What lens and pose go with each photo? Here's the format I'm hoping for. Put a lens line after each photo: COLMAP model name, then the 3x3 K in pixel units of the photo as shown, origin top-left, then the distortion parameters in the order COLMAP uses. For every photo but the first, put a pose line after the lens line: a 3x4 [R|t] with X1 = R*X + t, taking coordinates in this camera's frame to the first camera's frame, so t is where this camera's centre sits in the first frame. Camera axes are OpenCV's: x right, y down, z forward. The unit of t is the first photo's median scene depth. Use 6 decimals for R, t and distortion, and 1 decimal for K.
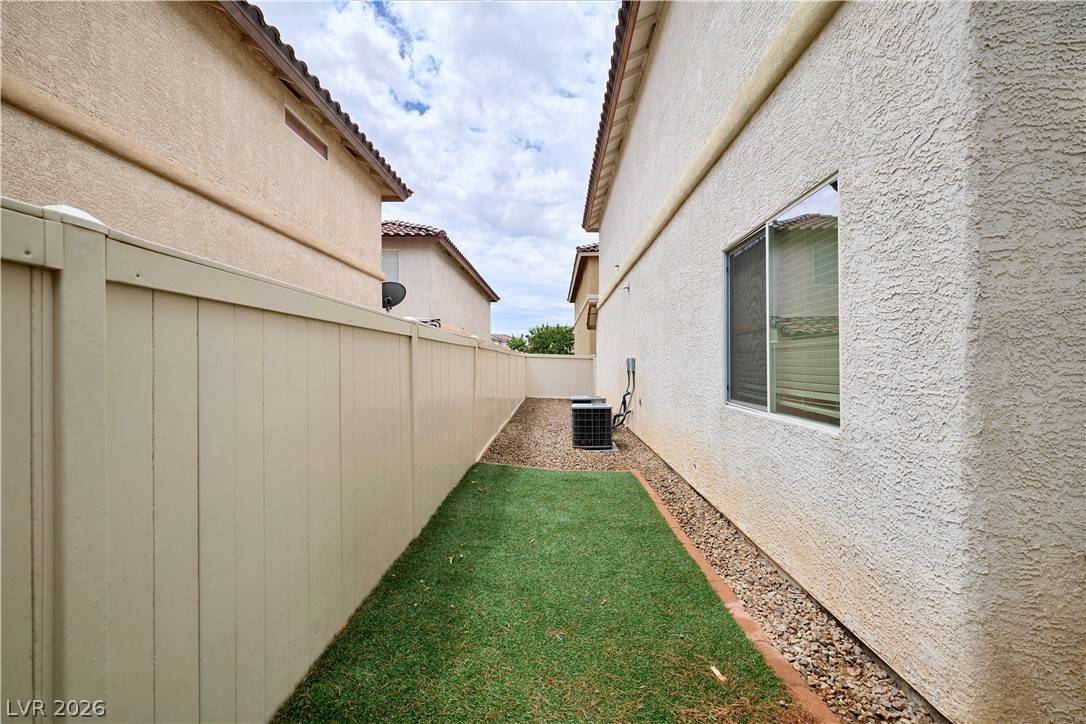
lens RADIAL K [[465.4, 0, 547.2], [0, 465.4, 360.6], [0, 0, 1]] dist [0.001055, 0.000042]
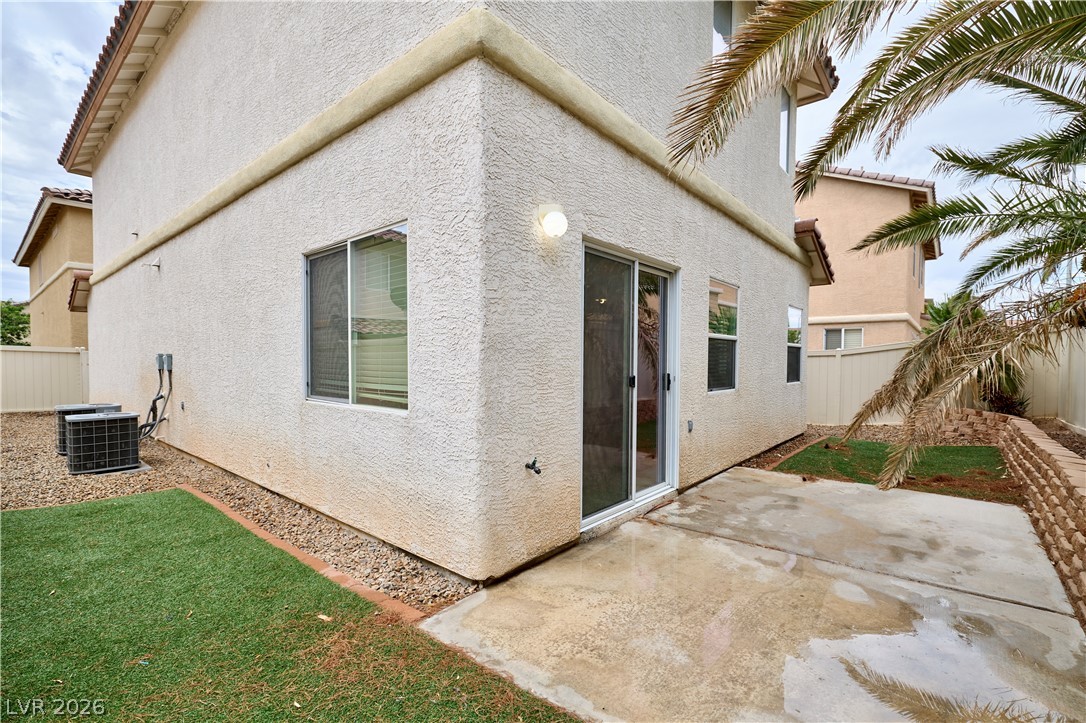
lens RADIAL K [[481.4, 0, 545.9], [0, 481.4, 375.3], [0, 0, 1]] dist [-0.001615, -0.000061]
pose [[0.633640, -0.018266, 0.773412, -0.205574], [-0.010296, 0.999434, 0.032039, -0.006094], [-0.773559, -0.028264, 0.633093, -0.202019]]
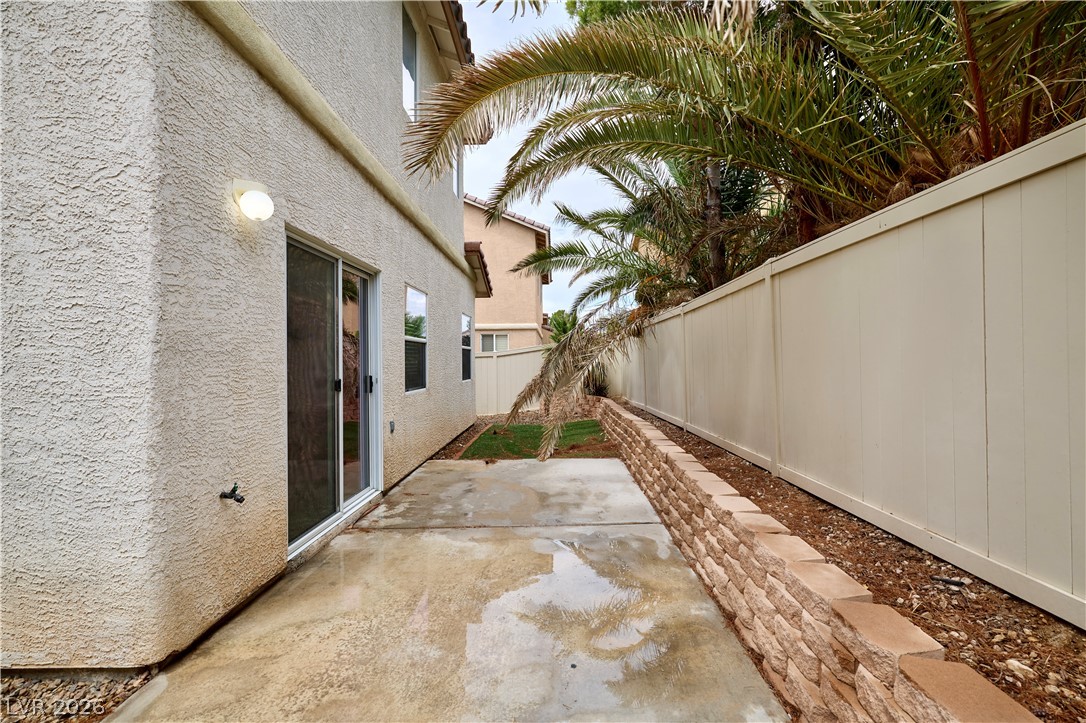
lens RADIAL K [[465.4, 0, 547.2], [0, 465.4, 360.1], [0, 0, 1]] dist [0.001055, 0.000042]
pose [[-0.001859, 0.004689, 0.999987, -0.255837], [0.006308, 0.999969, -0.004677, -0.005366], [-0.999978, 0.006299, -0.001888, -0.048263]]
